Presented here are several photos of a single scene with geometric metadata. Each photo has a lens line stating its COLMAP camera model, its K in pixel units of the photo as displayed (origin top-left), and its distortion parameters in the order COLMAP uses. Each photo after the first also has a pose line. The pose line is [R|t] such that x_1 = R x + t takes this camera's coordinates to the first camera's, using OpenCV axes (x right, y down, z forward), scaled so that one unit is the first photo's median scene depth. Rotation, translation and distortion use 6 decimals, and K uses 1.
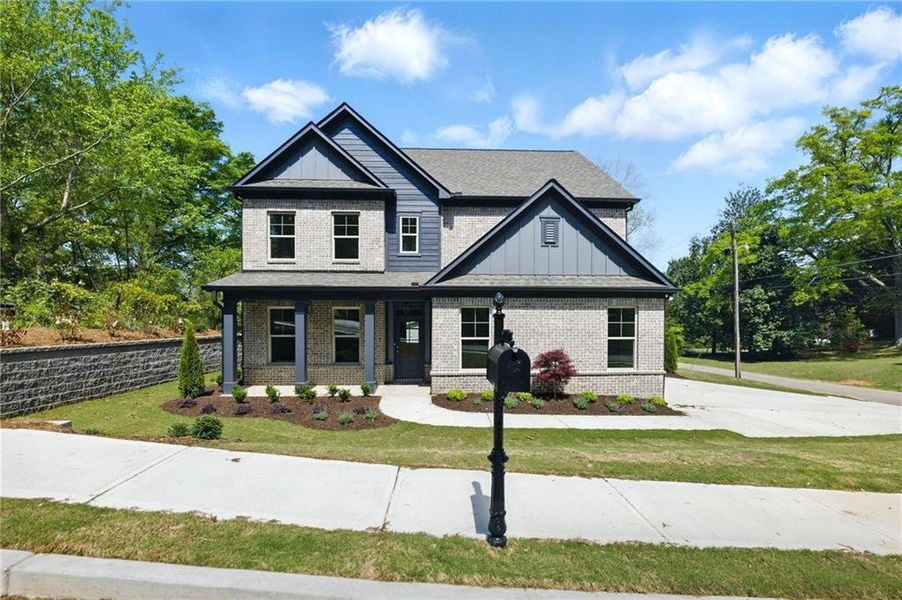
lens RADIAL K [[410.7, 0, 455.6], [0, 410.7, 324.3], [0, 0, 1]] dist [-0.026046, -0.000075]
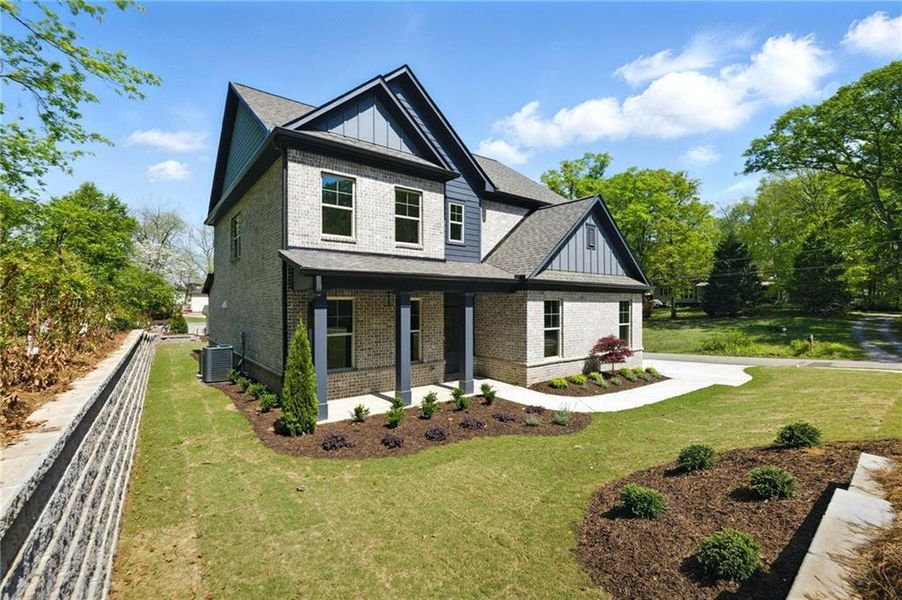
lens RADIAL K [[388.5, 0, 439.4], [0, 388.5, 300.2], [0, 0, 1]] dist [-0.024668, -0.000064]
pose [[0.827902, 0.002129, 0.560868, -0.683789], [0.007208, 0.999870, -0.014434, -0.025051], [-0.560826, 0.015993, 0.827779, 0.284041]]
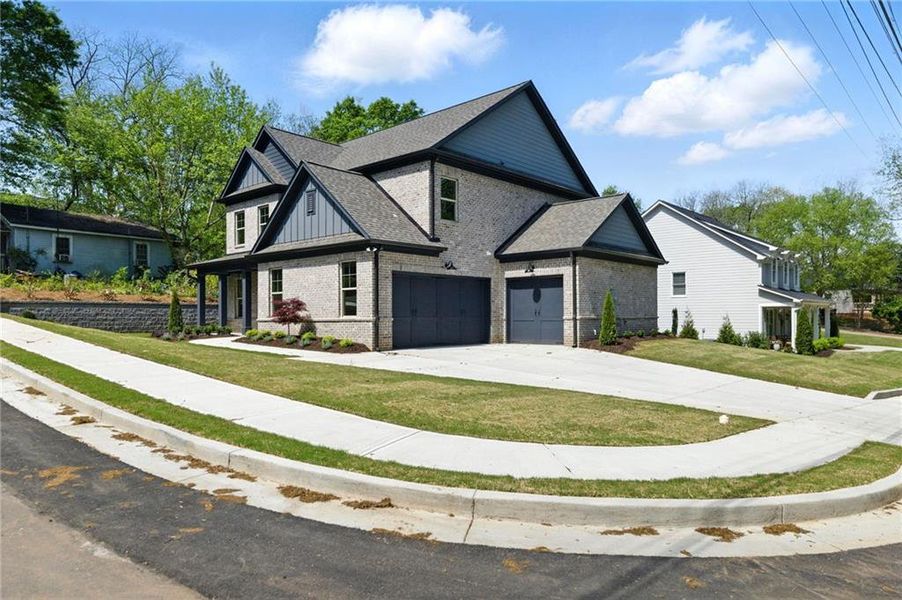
lens RADIAL K [[577.8, 0, 453.2], [0, 577.8, 313.1], [0, 0, 1]] dist [0.001547, -0.000042]
pose [[0.724361, -0.009903, -0.689350, 1.516594], [-0.003731, 0.999826, -0.018284, 0.114743], [0.689411, 0.015817, 0.724198, 0.055775]]
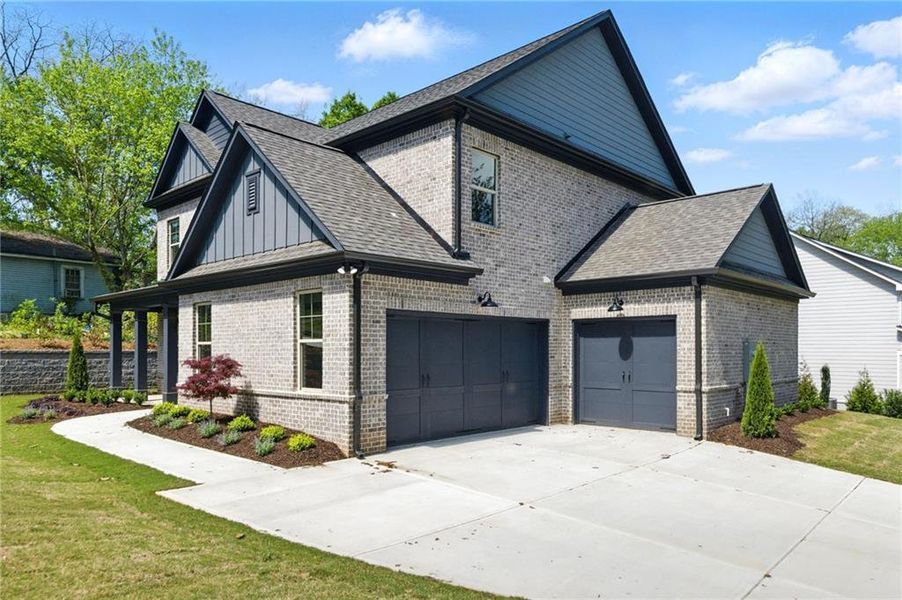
lens RADIAL K [[612.2, 0, 453.2], [0, 612.2, 347.6], [0, 0, 1]] dist [0.005742, 0.002071]
pose [[0.707092, -0.006058, -0.707096, 1.098984], [-0.008432, 0.999820, -0.016998, 0.052771], [0.707072, 0.017981, 0.706913, 0.441350]]
